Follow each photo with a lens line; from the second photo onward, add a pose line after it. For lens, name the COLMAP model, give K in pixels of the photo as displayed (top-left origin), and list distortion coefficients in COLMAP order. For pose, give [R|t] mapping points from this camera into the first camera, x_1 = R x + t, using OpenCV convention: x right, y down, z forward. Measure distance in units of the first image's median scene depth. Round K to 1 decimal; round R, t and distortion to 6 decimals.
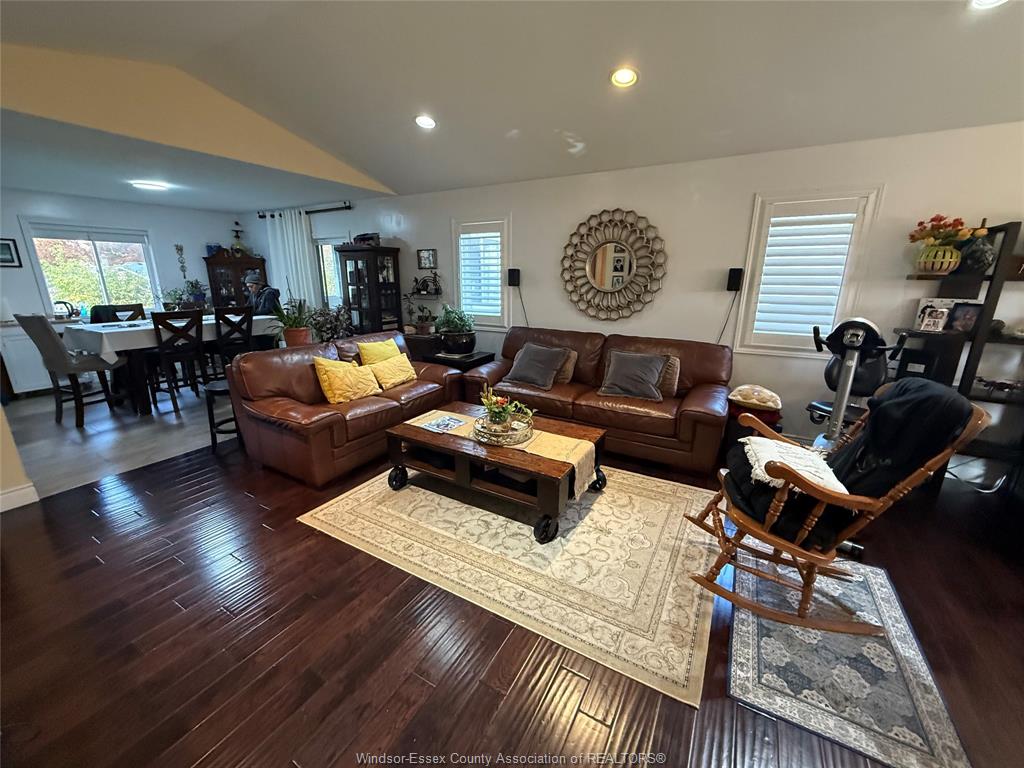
lens RADIAL K [[406.6, 0, 510.5], [0, 406.6, 380.2], [0, 0, 1]] dist [0.002903, 0.000300]
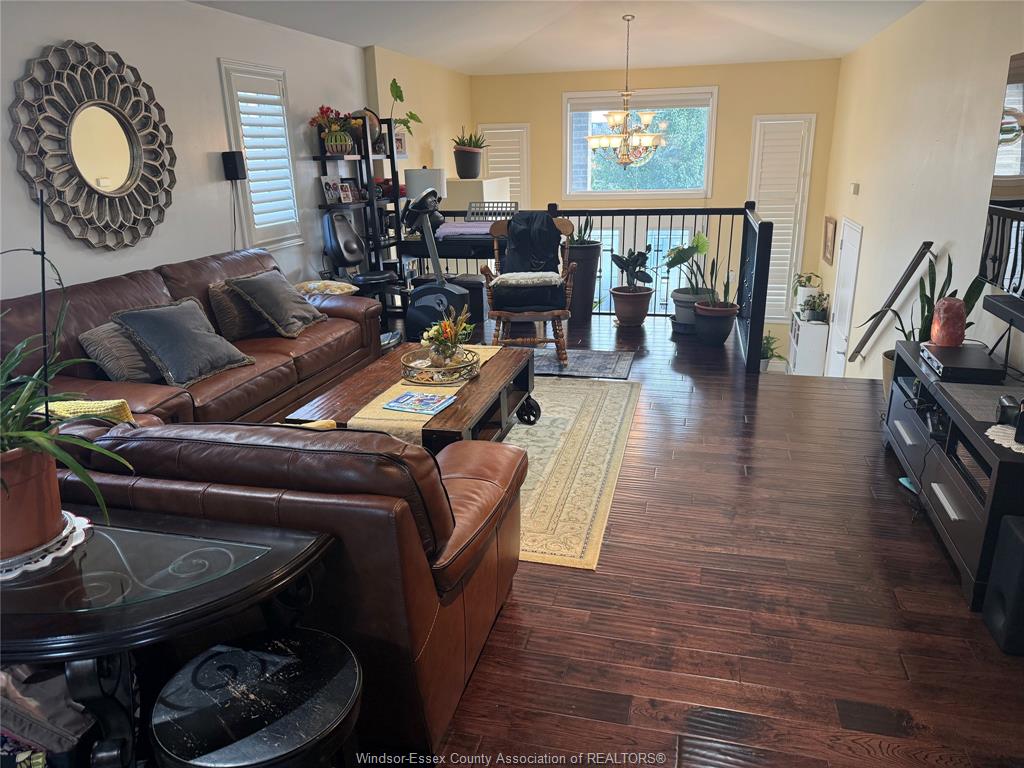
lens RADIAL K [[724.2, 0, 511.6], [0, 724.2, 385.8], [0, 0, 1]] dist [0.020636, -0.033191]
pose [[-0.264684, -0.296764, 0.917537, -1.029368], [0.269060, 0.890959, 0.365784, -0.239369], [-0.926040, 0.343690, -0.155975, 0.873470]]
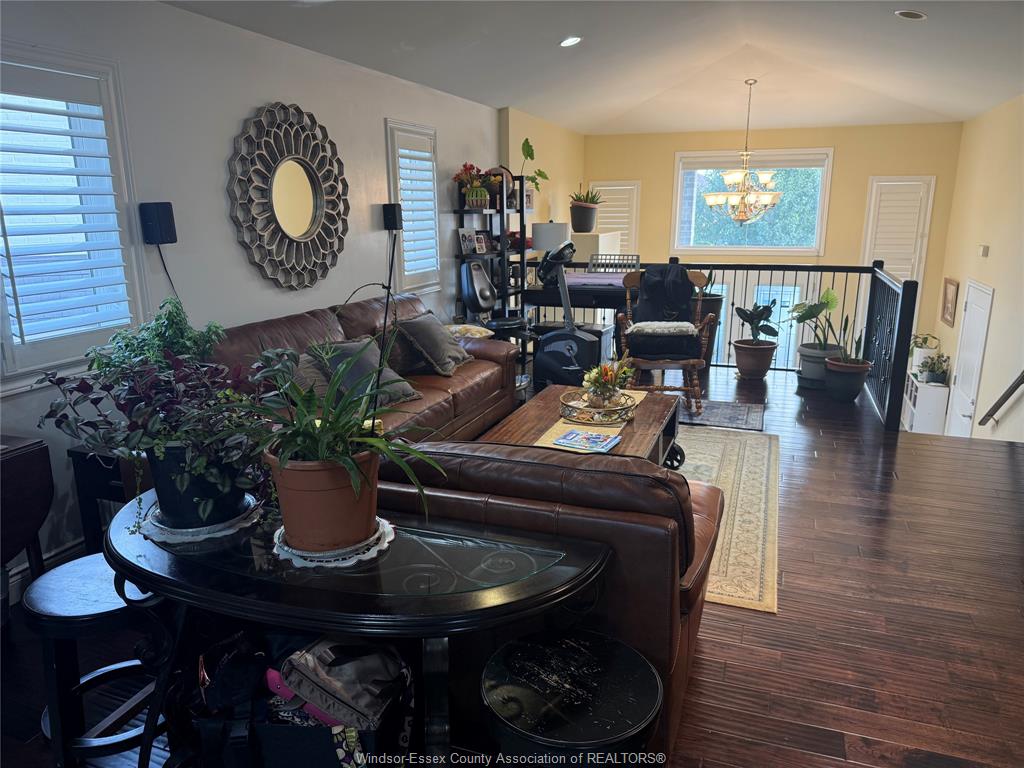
lens RADIAL K [[724.2, 0, 509.8], [0, 724.2, 390.4], [0, 0, 1]] dist [0.020636, -0.033191]
pose [[-0.166921, -0.245482, 0.954922, -1.047449], [0.259254, 0.923502, 0.282722, -0.278304], [-0.951275, 0.294759, -0.090510, 1.018547]]
